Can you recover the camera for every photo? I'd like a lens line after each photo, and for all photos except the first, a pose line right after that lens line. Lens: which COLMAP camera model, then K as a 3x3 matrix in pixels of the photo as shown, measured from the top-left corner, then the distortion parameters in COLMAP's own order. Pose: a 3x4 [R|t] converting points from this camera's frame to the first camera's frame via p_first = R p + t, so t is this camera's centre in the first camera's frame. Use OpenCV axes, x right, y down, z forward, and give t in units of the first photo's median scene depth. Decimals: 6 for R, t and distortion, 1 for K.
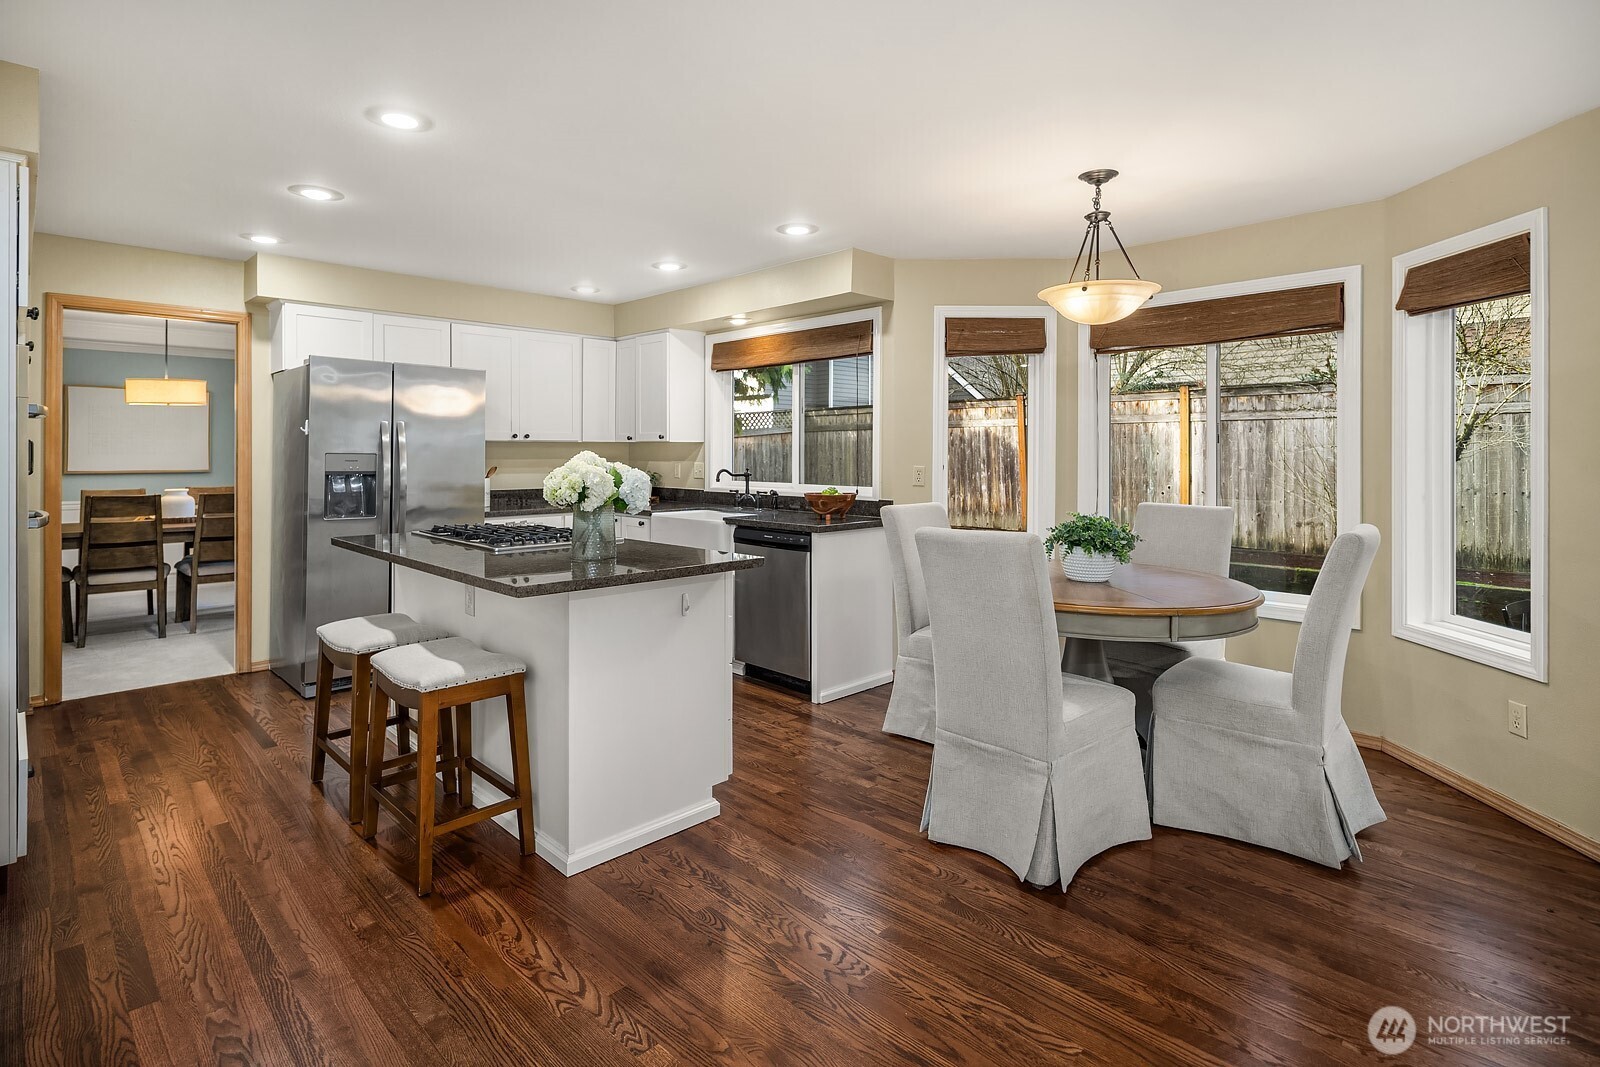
lens RADIAL K [[795.9, 0, 805.7], [0, 795.9, 447.6], [0, 0, 1]] dist [-0.003397, -0.000315]
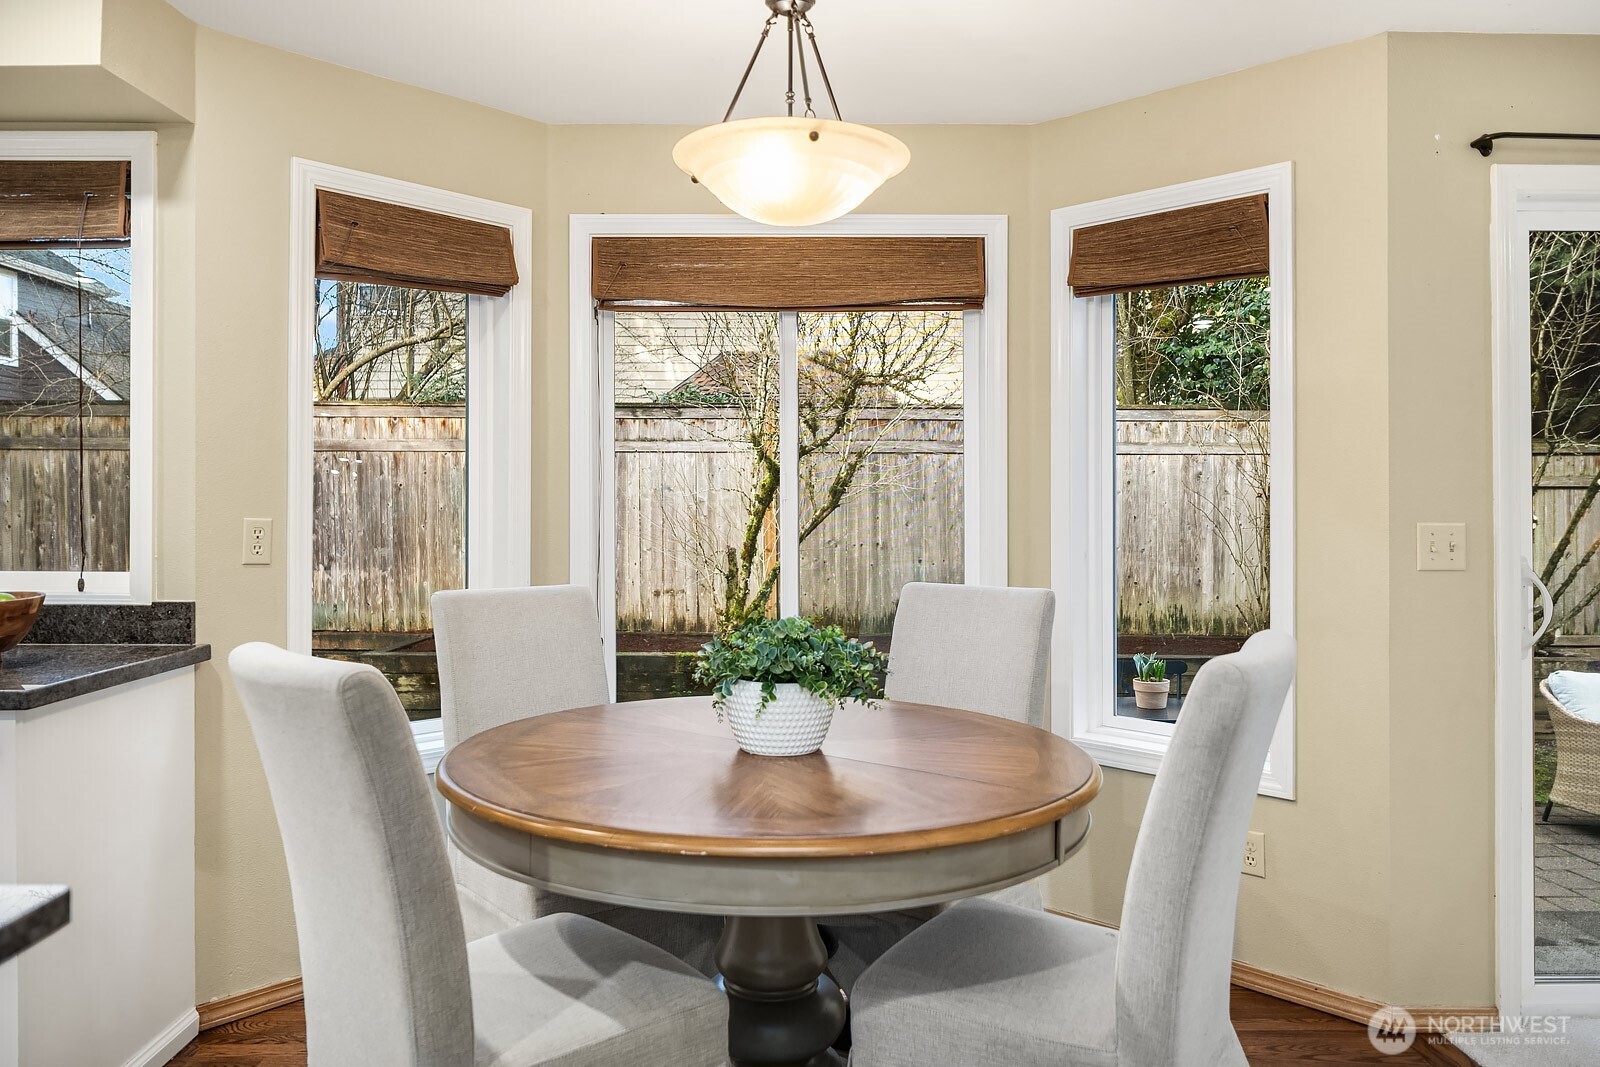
lens RADIAL K [[1117.2, 0, 798.3], [0, 1117.2, 503.6], [0, 0, 1]] dist [-0.009370, -0.001901]
pose [[0.699352, -0.000018, 0.714778, -0.084208], [-0.007036, 0.999951, 0.006909, 0.008663], [-0.714743, -0.009861, 0.699318, 0.361877]]
